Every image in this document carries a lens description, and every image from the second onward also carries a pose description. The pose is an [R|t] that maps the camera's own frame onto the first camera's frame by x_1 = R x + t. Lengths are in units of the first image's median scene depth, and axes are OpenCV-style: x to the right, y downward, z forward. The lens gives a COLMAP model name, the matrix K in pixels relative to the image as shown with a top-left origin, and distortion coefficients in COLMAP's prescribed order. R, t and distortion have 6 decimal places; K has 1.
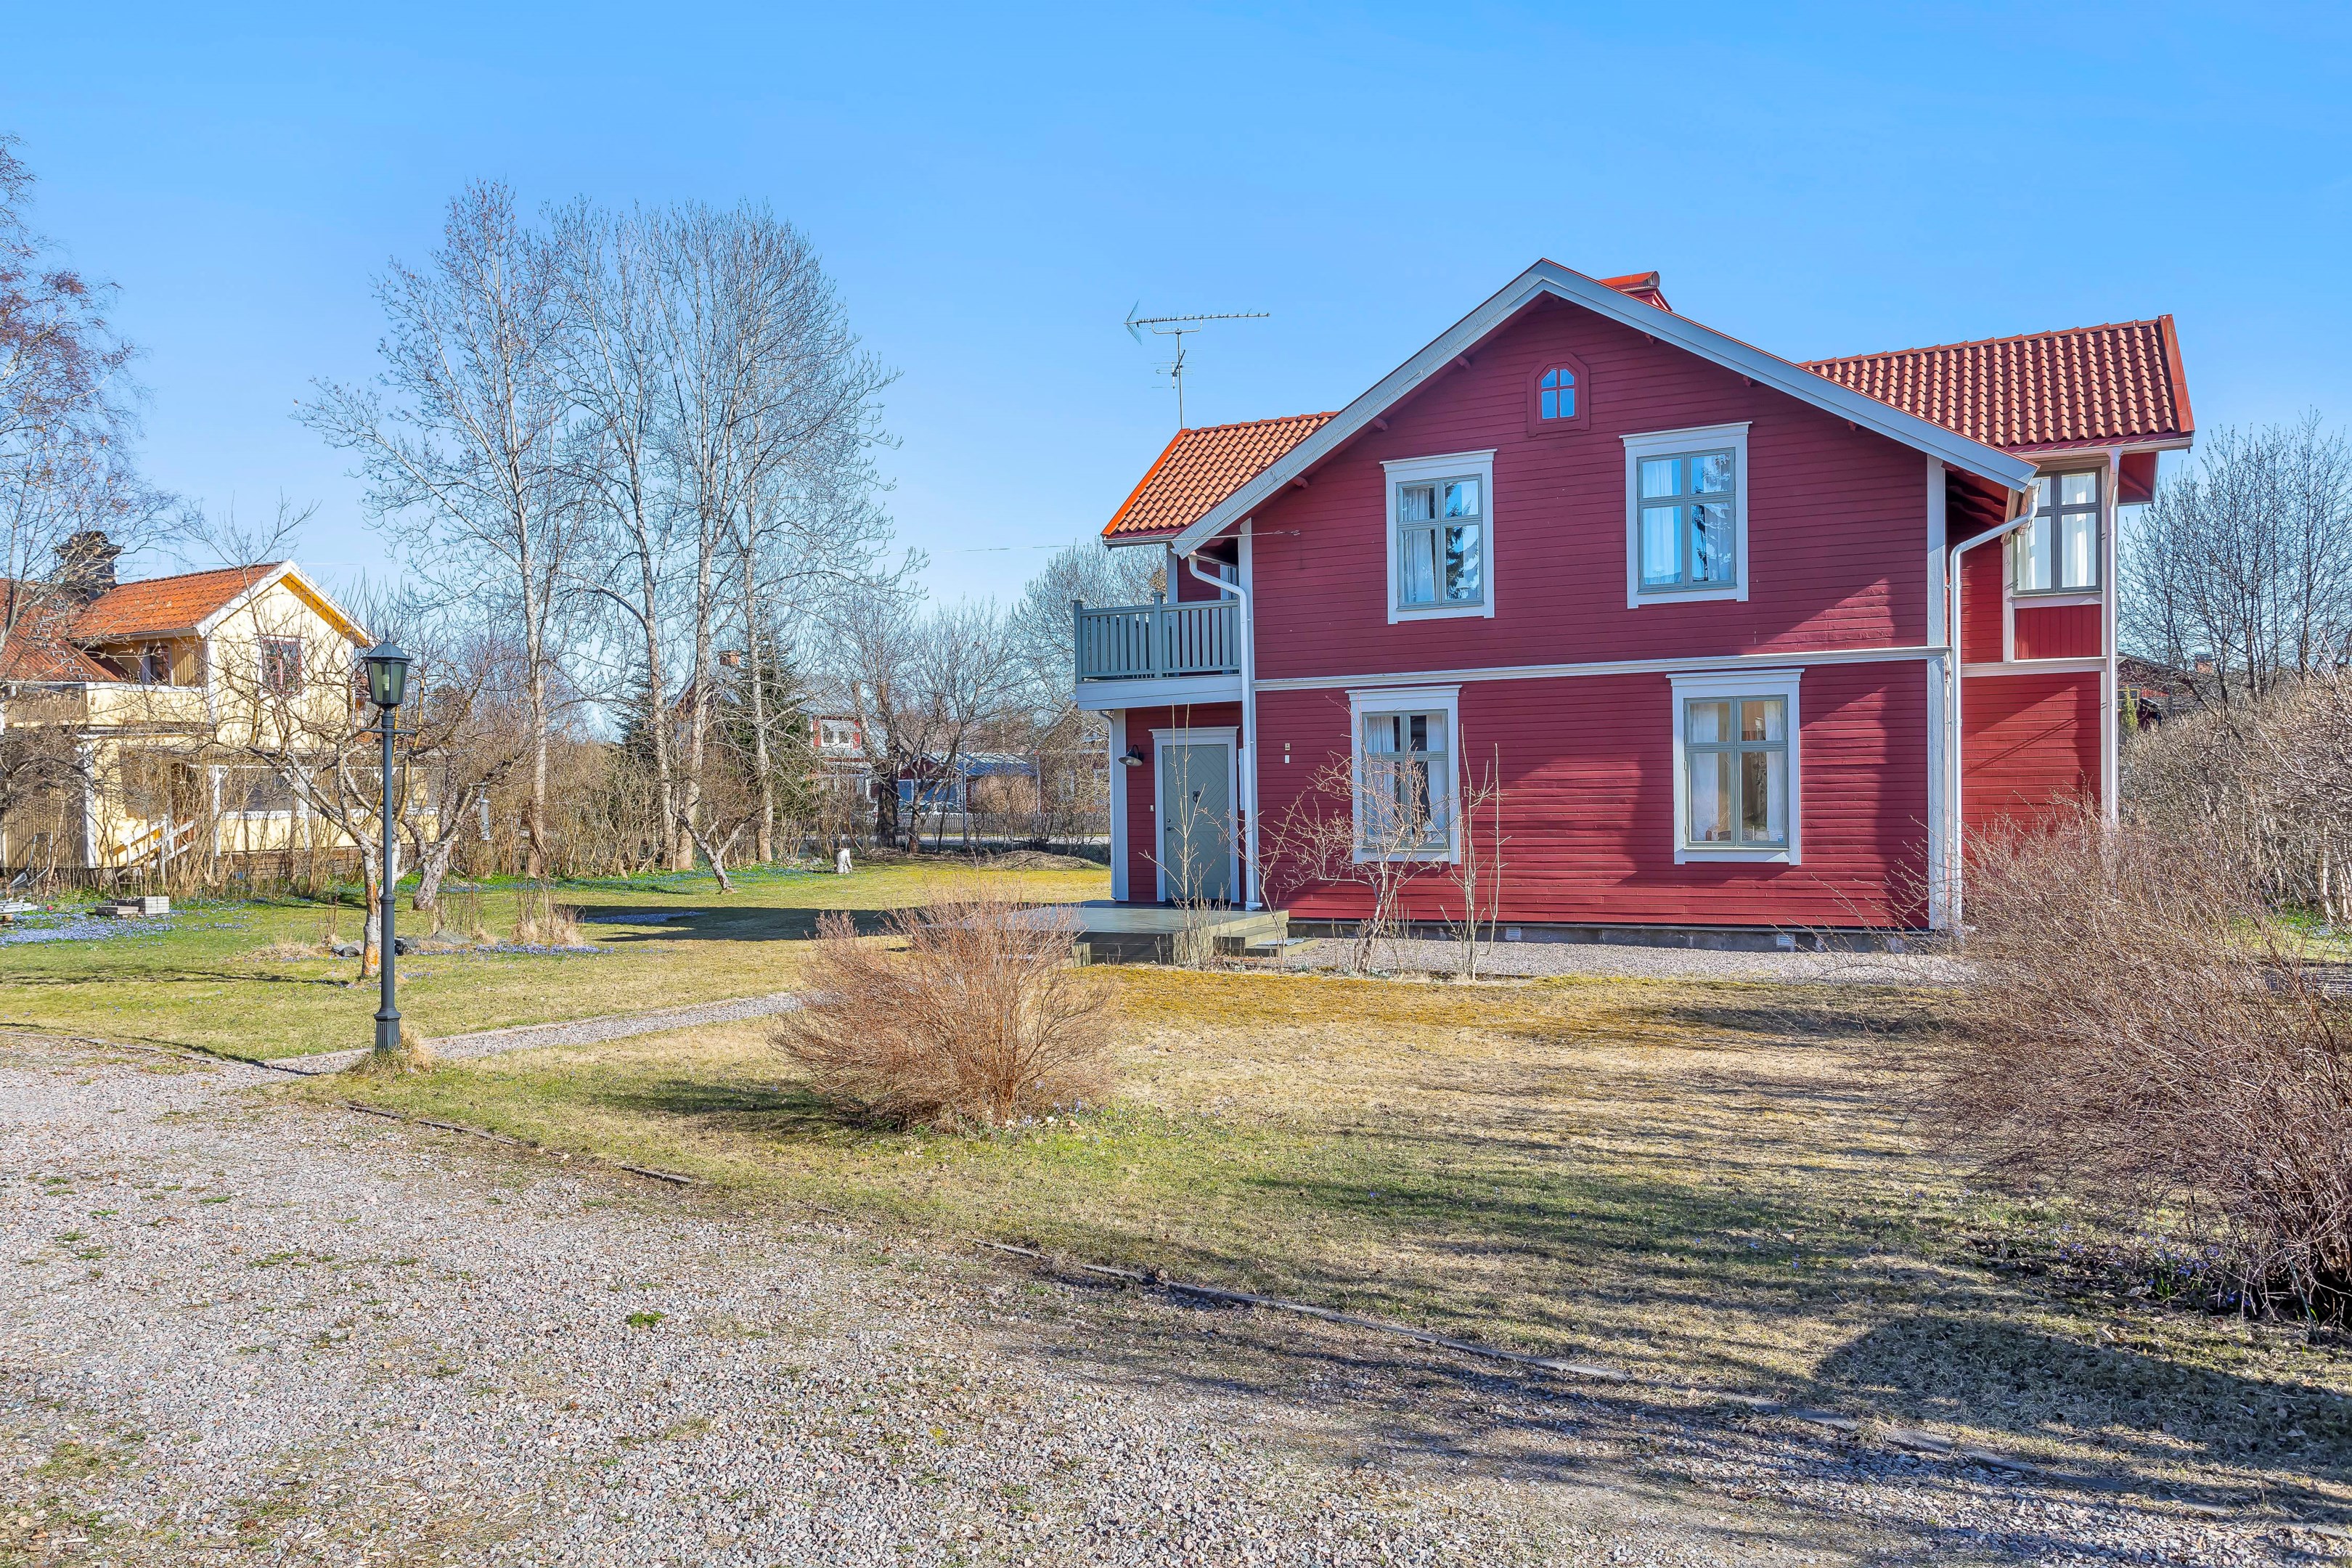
lens RADIAL K [[1726.4, 0, 1176.0], [0, 1726.4, 784.0], [0, 0, 1]] dist [0.001940, 0.000340]
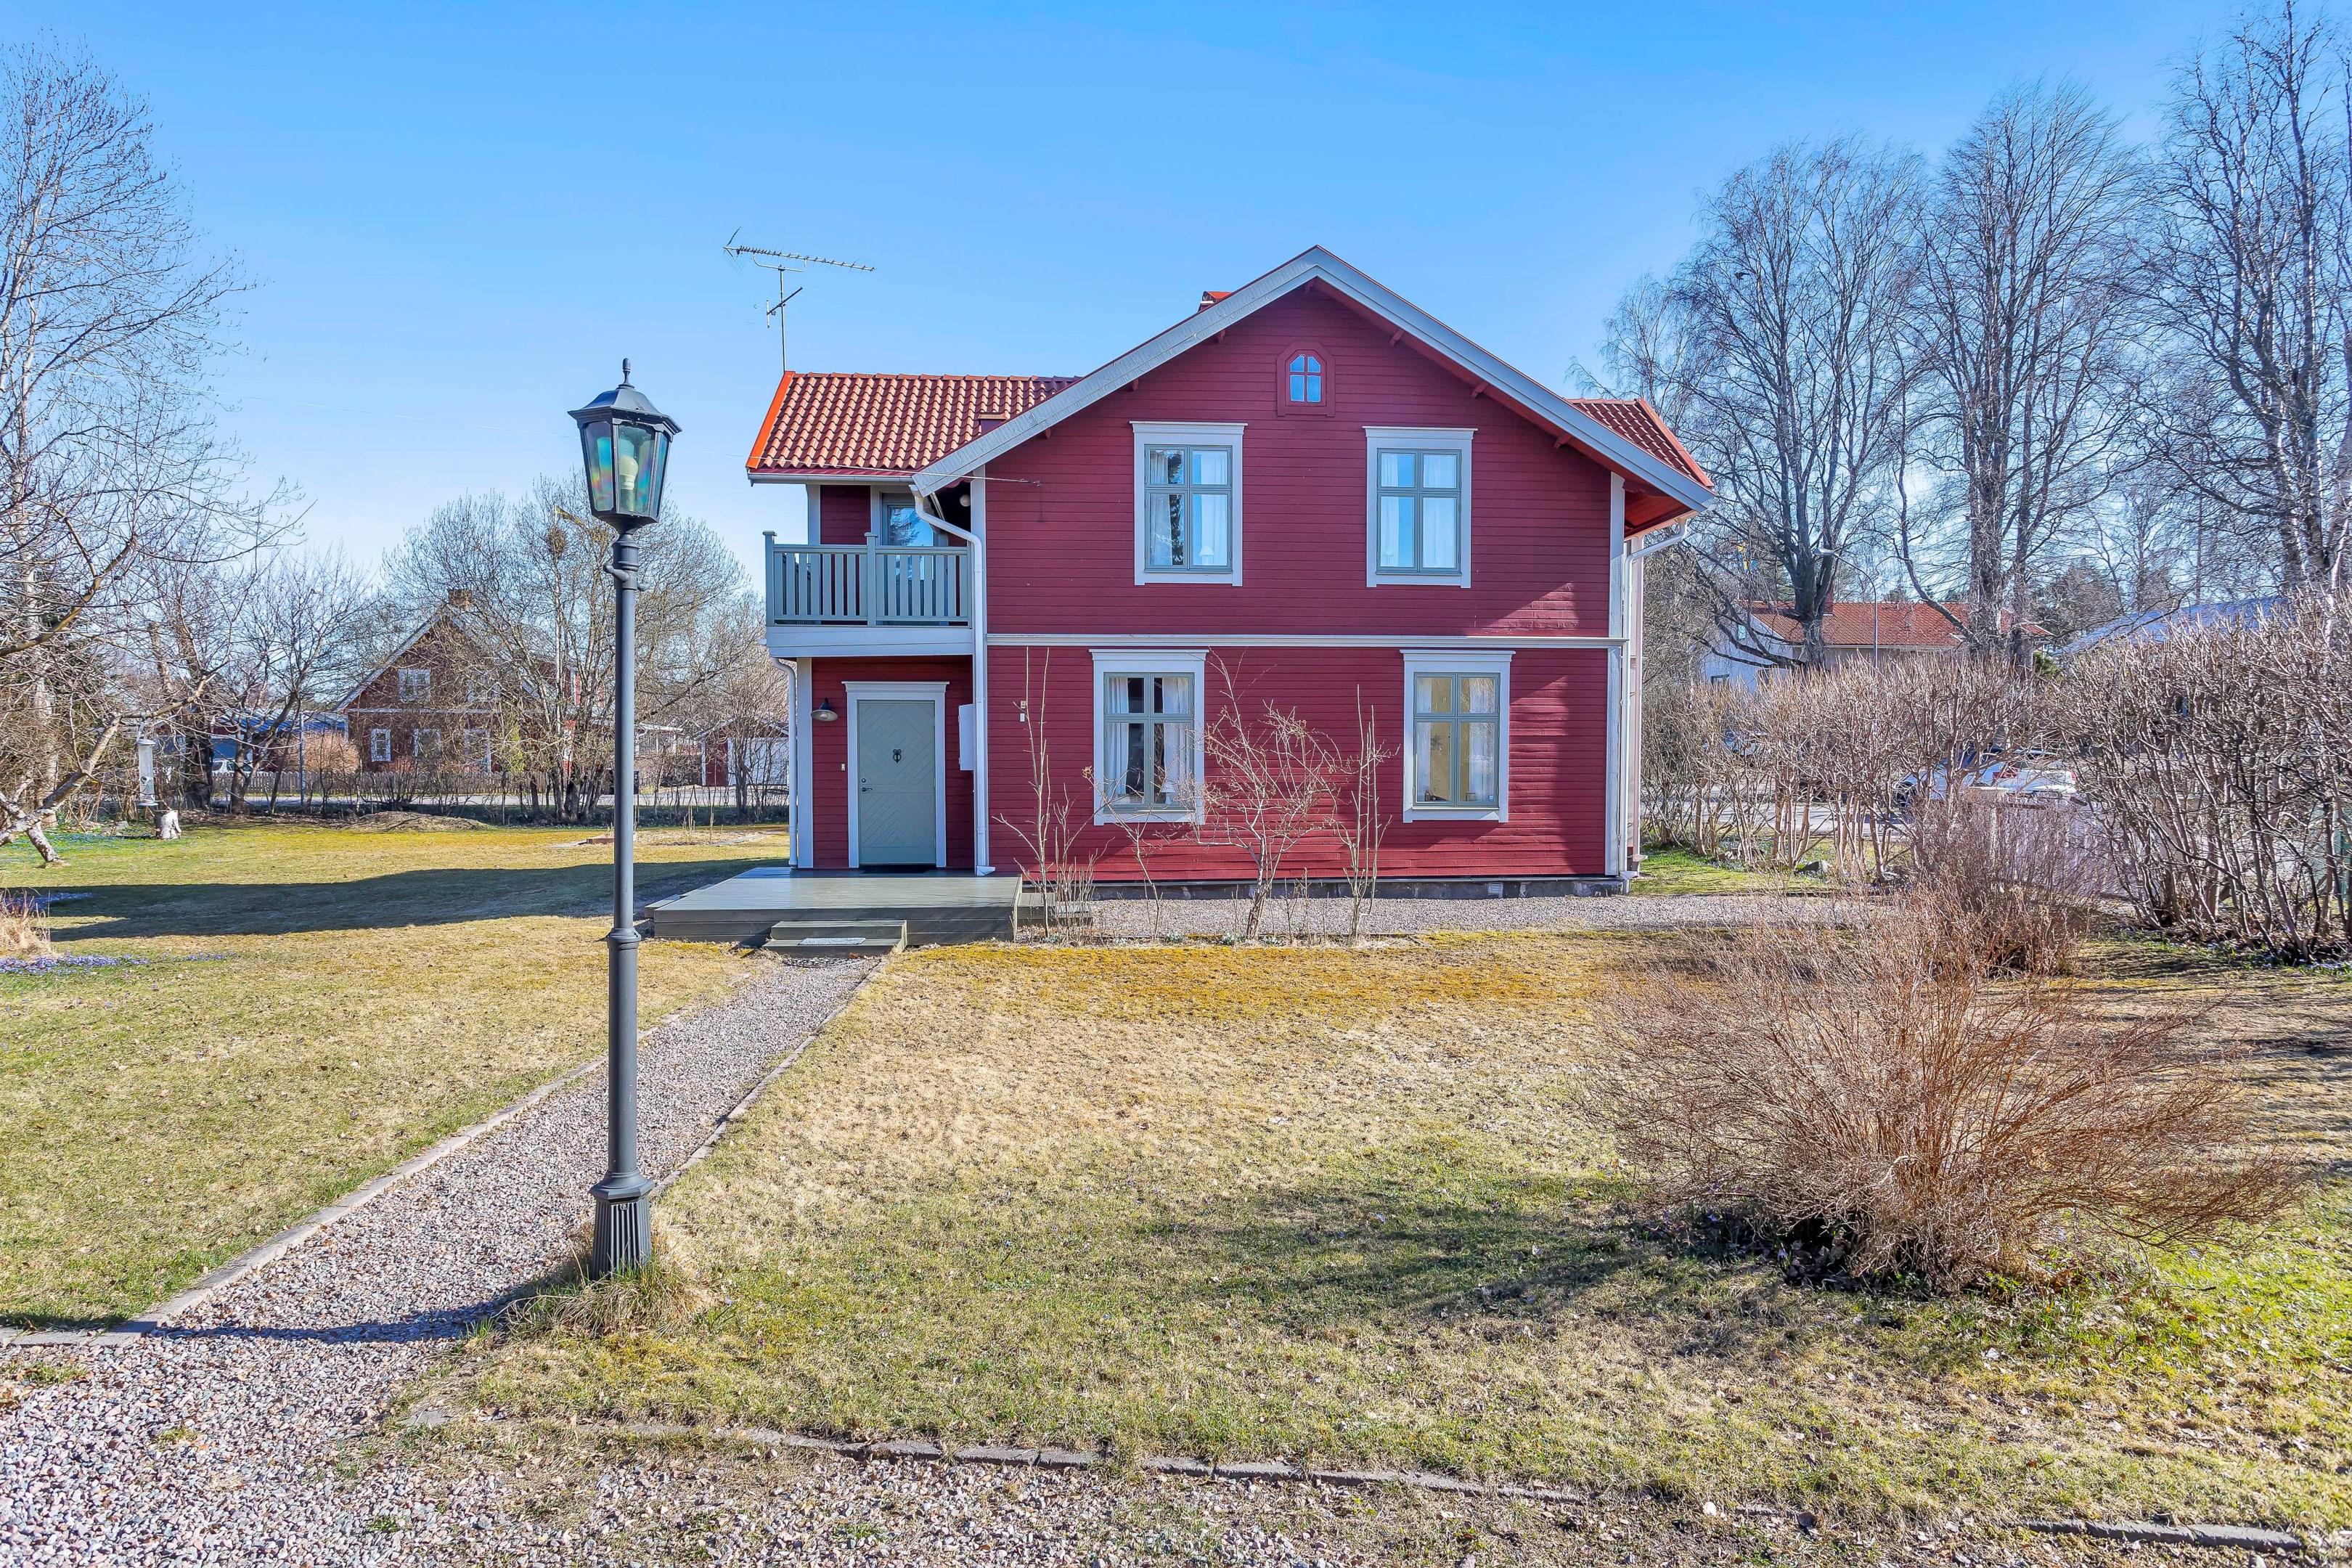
lens RADIAL K [[1371.8, 0, 1176.0], [0, 1371.8, 784.0], [0, 0, 1]] dist [-0.005336, 0.000457]
pose [[0.850722, 0.006101, 0.525581, -0.279297], [-0.016657, 0.999743, 0.015356, 0.010241], [-0.525353, -0.021819, 0.850605, 0.314386]]
